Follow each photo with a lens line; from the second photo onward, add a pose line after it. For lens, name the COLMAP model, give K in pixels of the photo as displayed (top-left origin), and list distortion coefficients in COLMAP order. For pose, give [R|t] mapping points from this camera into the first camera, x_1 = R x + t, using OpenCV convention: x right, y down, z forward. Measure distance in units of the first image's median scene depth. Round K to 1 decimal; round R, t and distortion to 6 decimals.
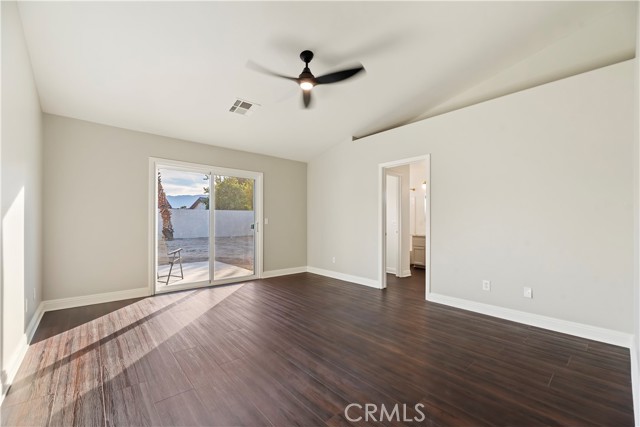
lens RADIAL K [[255.7, 0, 321.2], [0, 255.7, 206.3], [0, 0, 1]] dist [0.000367, 0.000099]
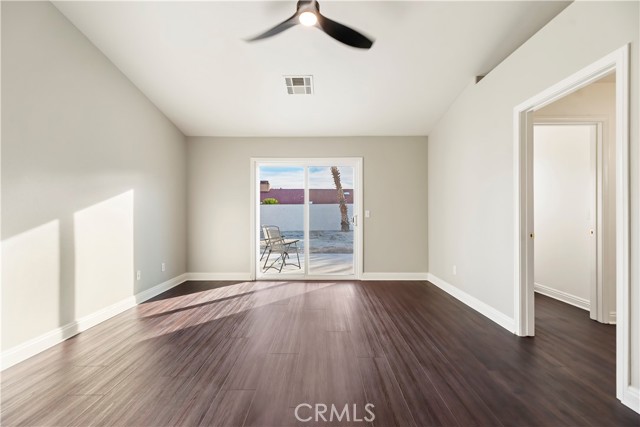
lens RADIAL K [[255.7, 0, 321.2], [0, 255.7, 206.3], [0, 0, 1]] dist [0.000367, 0.000099]
pose [[0.754701, -0.027895, -0.655475, 0.239448], [0.046100, 0.998881, 0.010569, 0.018620], [0.654447, -0.038194, 0.755143, 0.276442]]
